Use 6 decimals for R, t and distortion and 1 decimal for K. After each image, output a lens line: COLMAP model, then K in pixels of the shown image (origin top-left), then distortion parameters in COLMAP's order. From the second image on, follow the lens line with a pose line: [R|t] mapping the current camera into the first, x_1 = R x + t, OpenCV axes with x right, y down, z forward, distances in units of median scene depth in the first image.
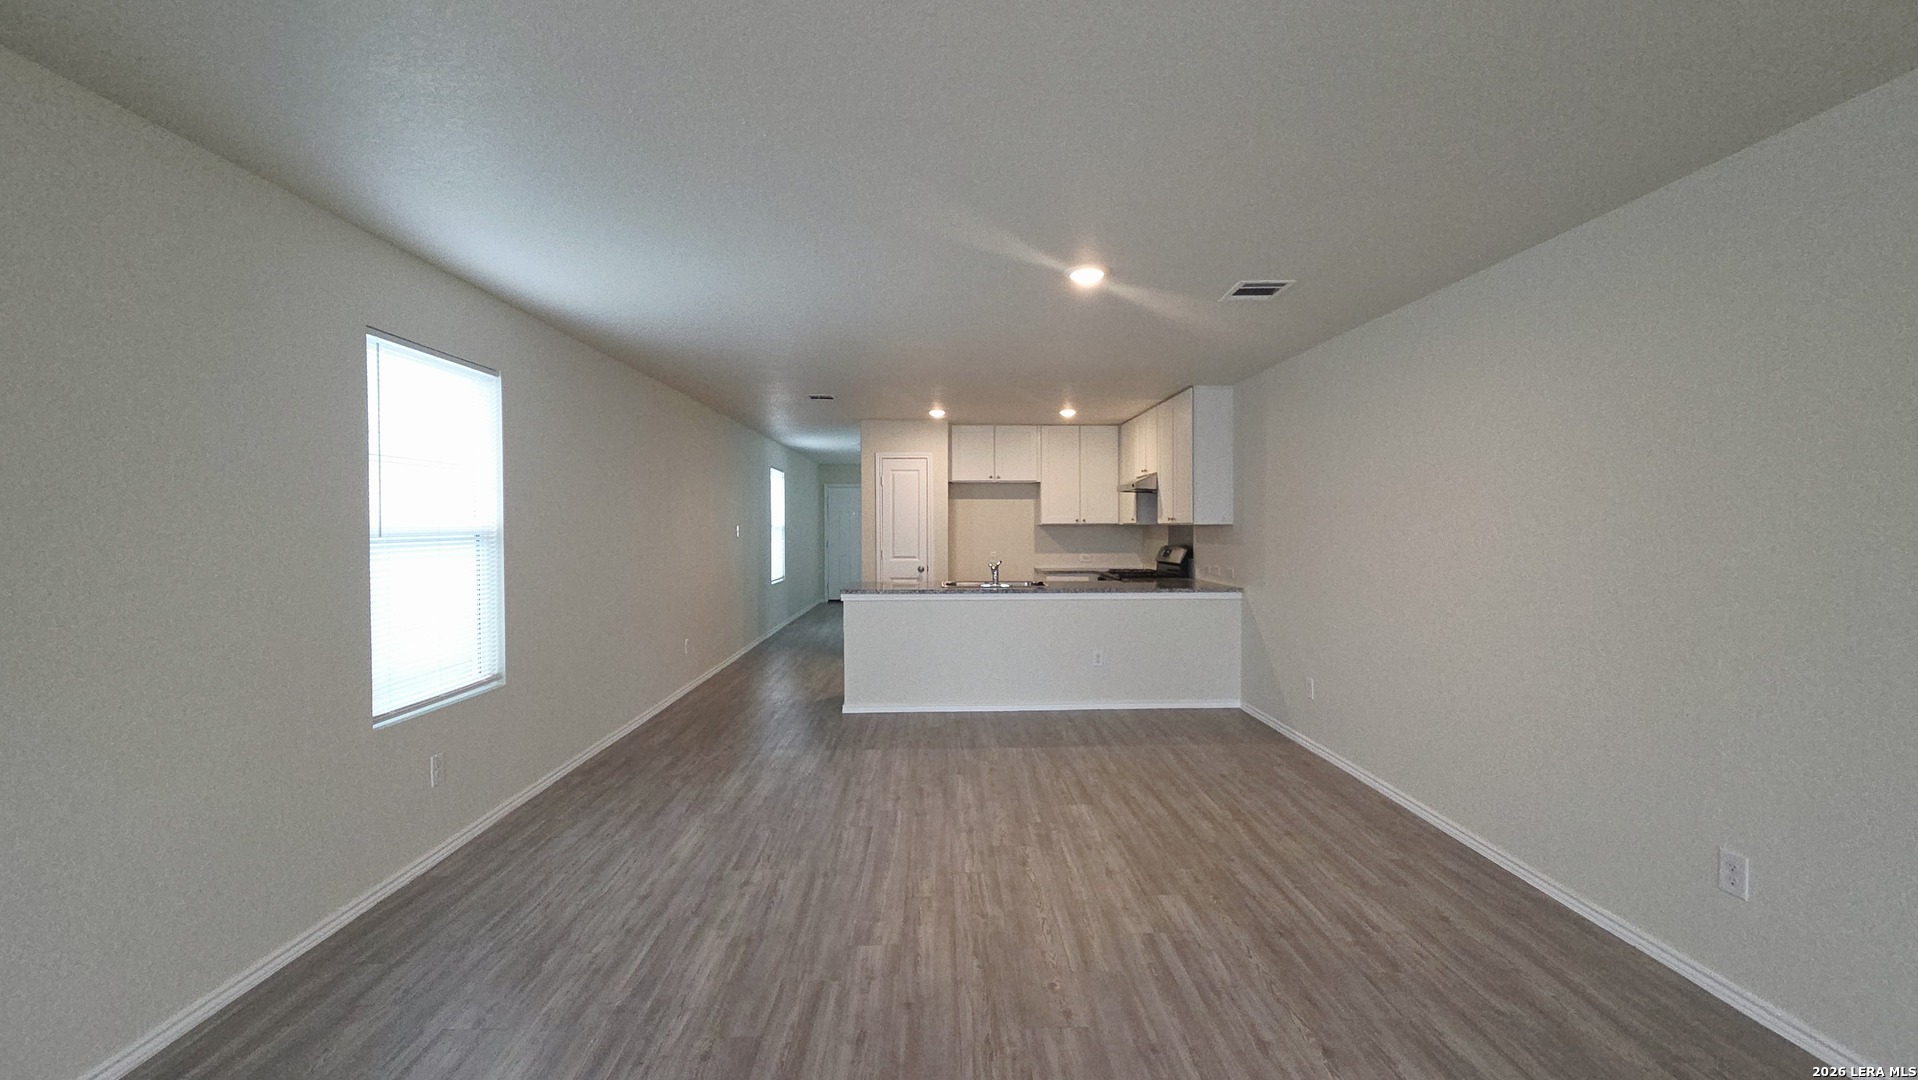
lens RADIAL K [[789.1, 0, 967.2], [0, 789.1, 543.4], [0, 0, 1]] dist [-0.004463, 0.000460]
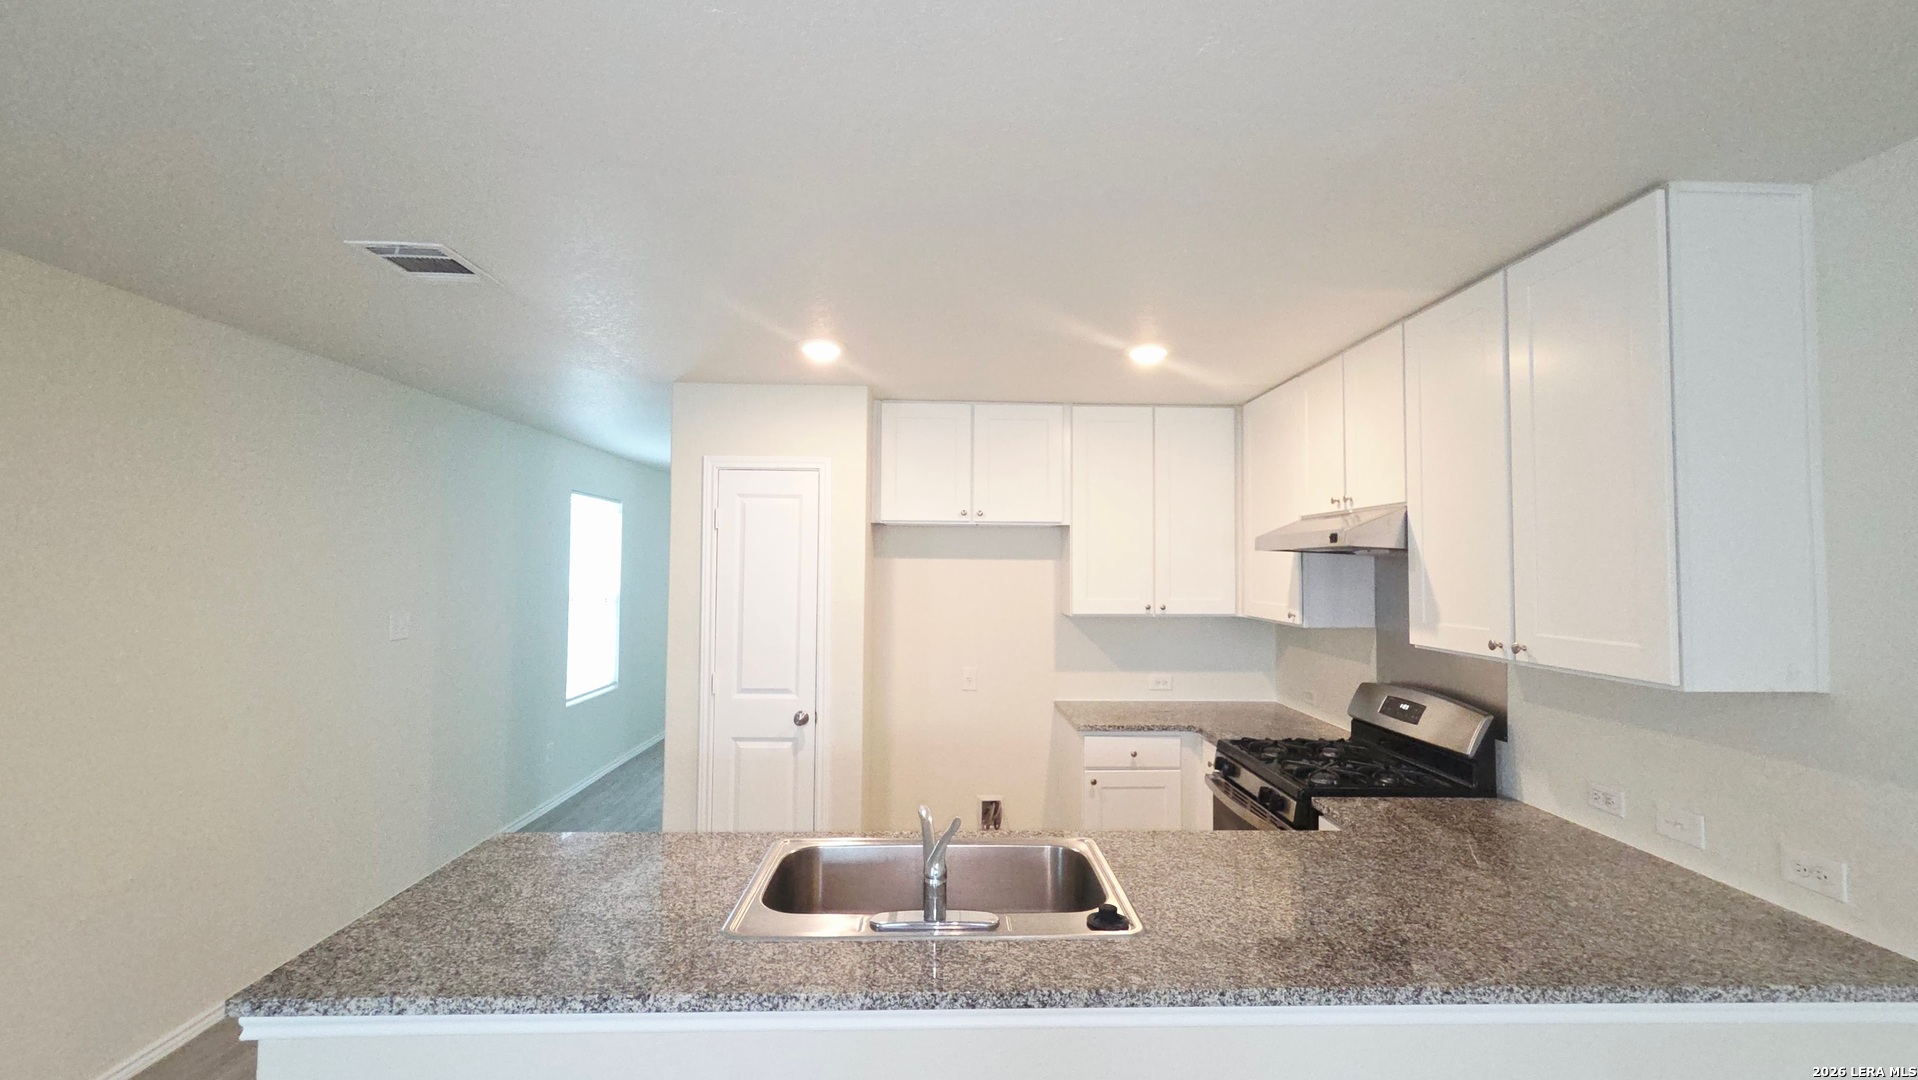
lens RADIAL K [[789.1, 0, 968.7], [0, 789.1, 535.5], [0, 0, 1]] dist [-0.004463, 0.000460]
pose [[0.999947, 0.009978, 0.002697, 0.031922], [-0.009793, 0.998069, -0.061340, -0.042377], [-0.003303, 0.061310, 0.998113, 0.537108]]
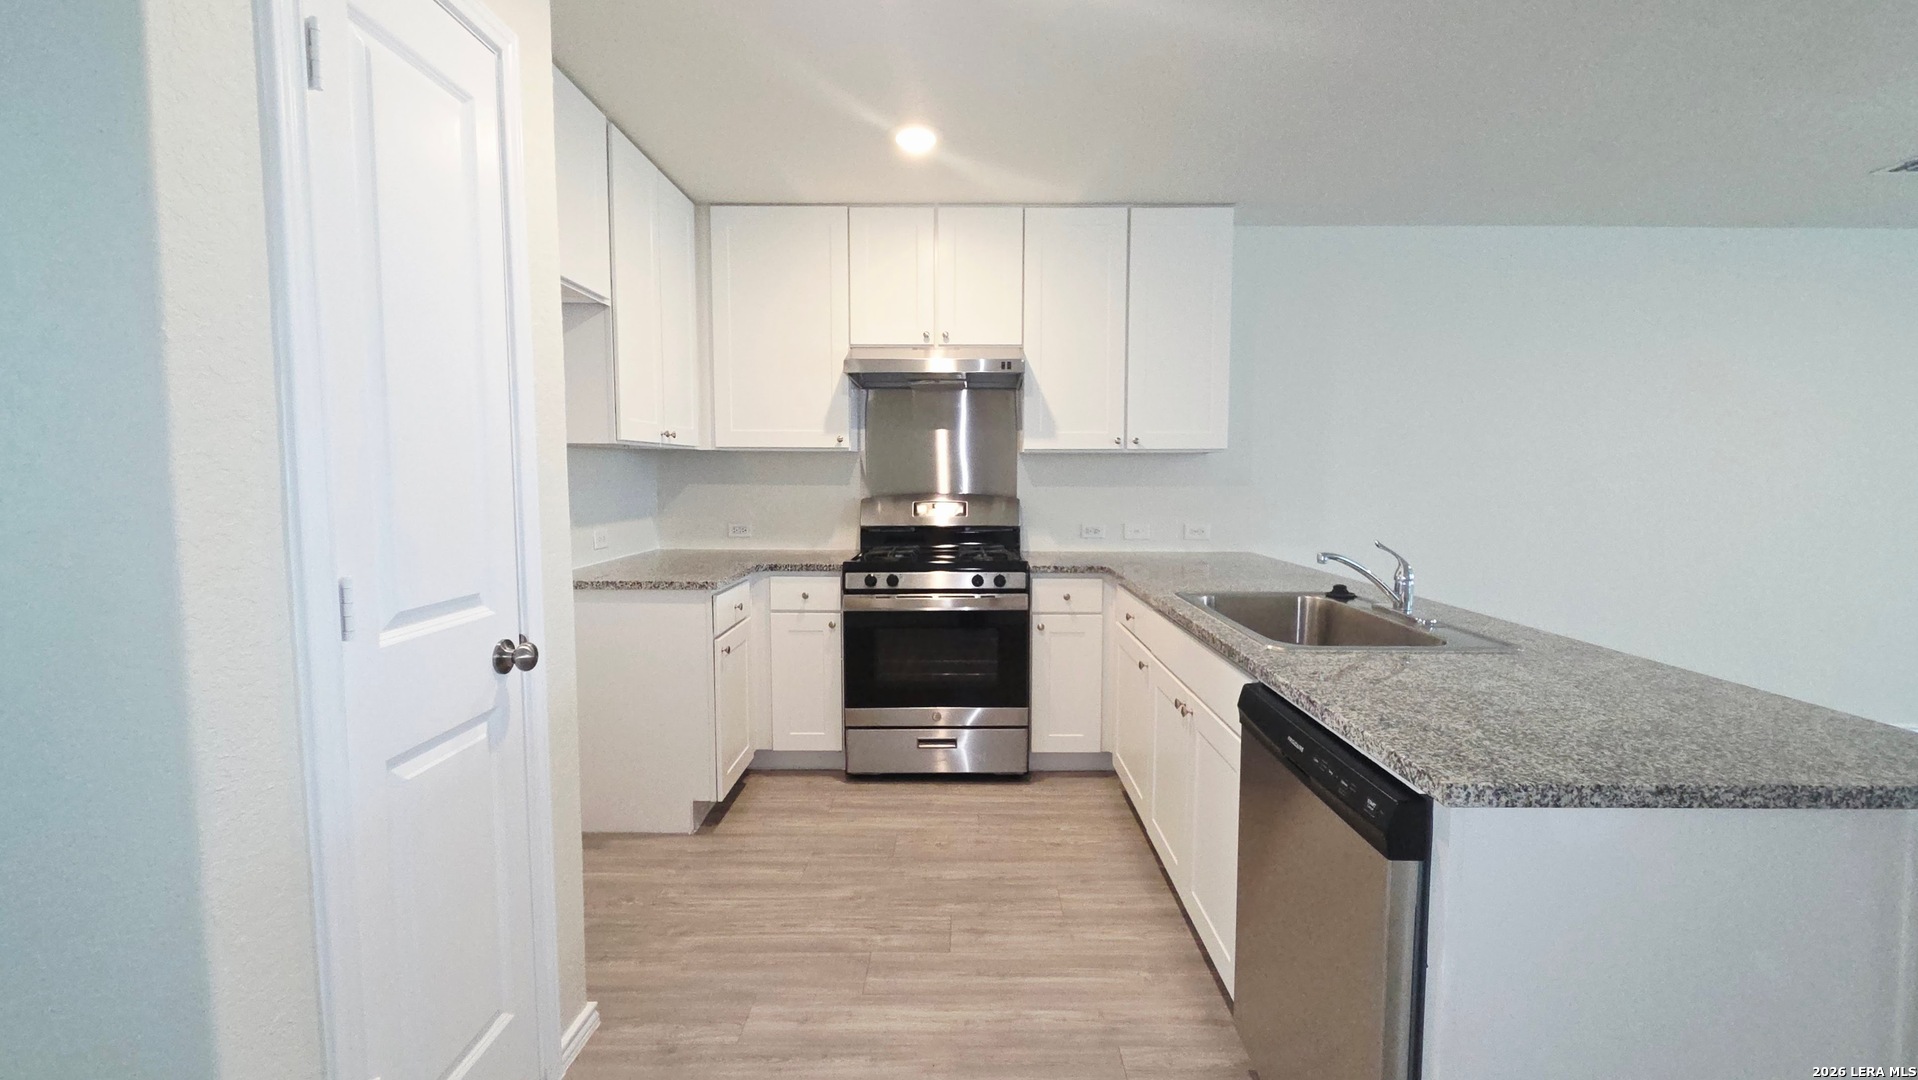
lens RADIAL K [[789.1, 0, 967.3], [0, 789.1, 527.4], [0, 0, 1]] dist [-0.004463, 0.000460]
pose [[0.052210, -0.072190, 0.996023, -0.227070], [0.024356, 0.997179, 0.070997, -0.008926], [-0.998339, 0.020553, 0.053821, 0.852368]]
